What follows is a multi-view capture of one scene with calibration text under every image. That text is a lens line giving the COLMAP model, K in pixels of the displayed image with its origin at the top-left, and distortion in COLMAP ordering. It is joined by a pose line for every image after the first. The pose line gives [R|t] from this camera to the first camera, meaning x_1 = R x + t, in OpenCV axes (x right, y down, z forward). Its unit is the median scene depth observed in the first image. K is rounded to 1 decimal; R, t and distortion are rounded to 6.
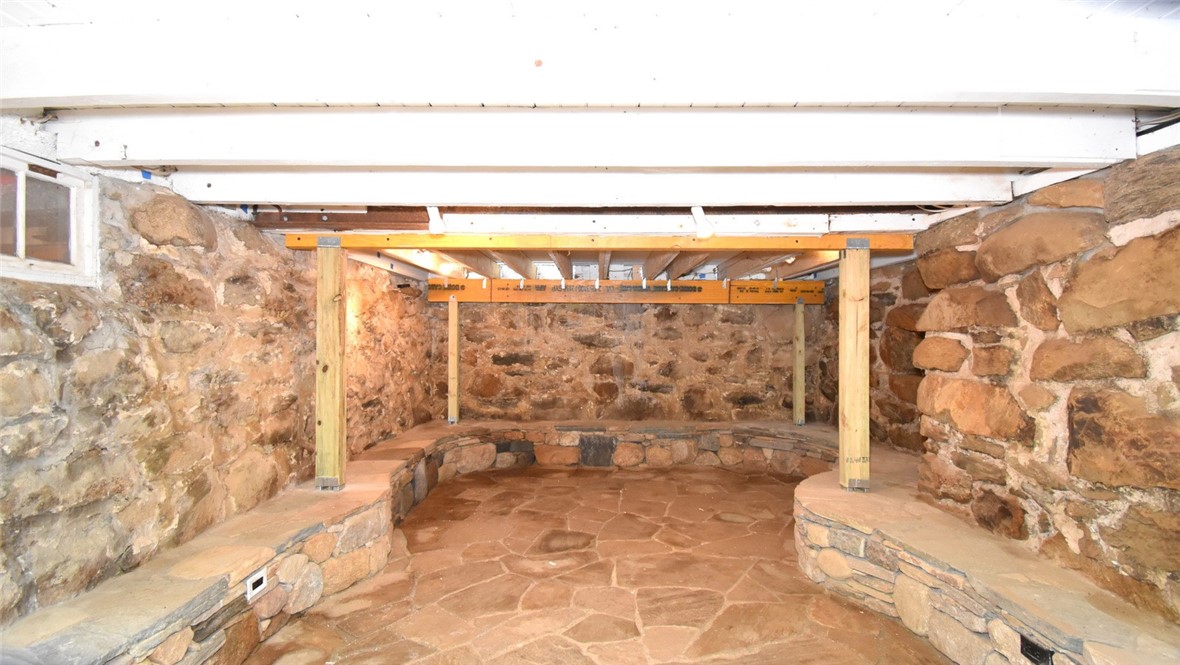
lens RADIAL K [[553.3, 0, 590.0], [0, 553.3, 332.5], [0, 0, 1]] dist [0.027420, -0.031276]
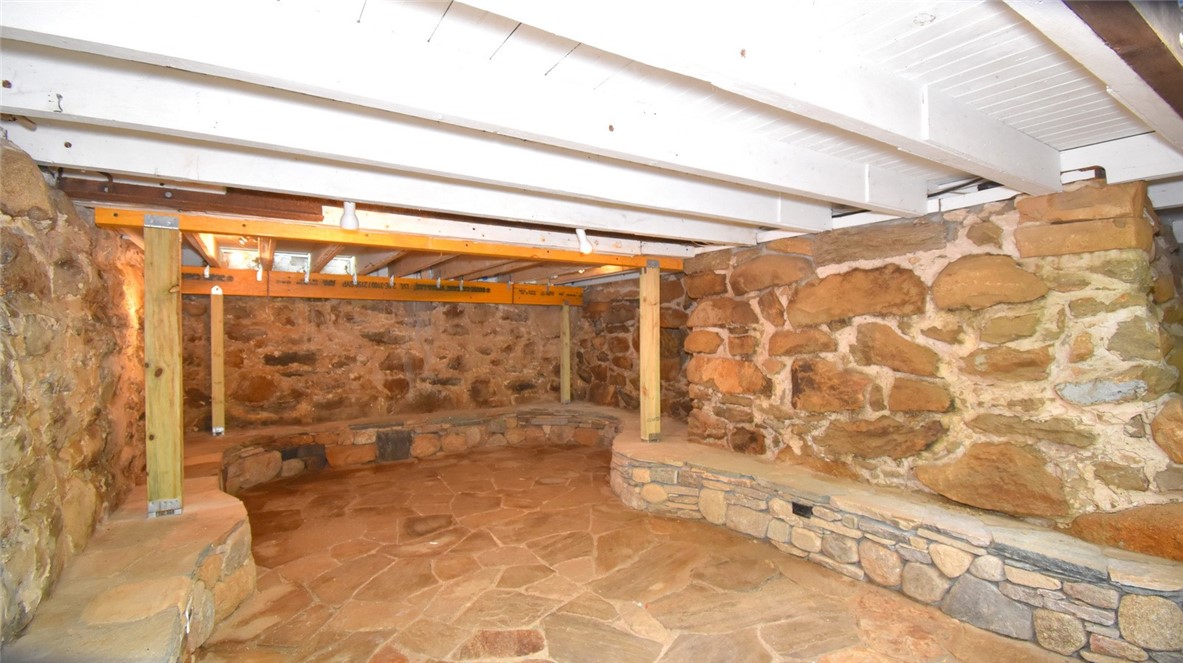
lens RADIAL K [[527.1, 0, 594.9], [0, 527.1, 334.2], [0, 0, 1]] dist [0.022775, -0.025256]
pose [[0.843110, -0.009424, 0.537659, -0.381793], [0.004905, 0.999940, 0.009835, 0.002641], [-0.537720, -0.005655, 0.843105, -0.033396]]
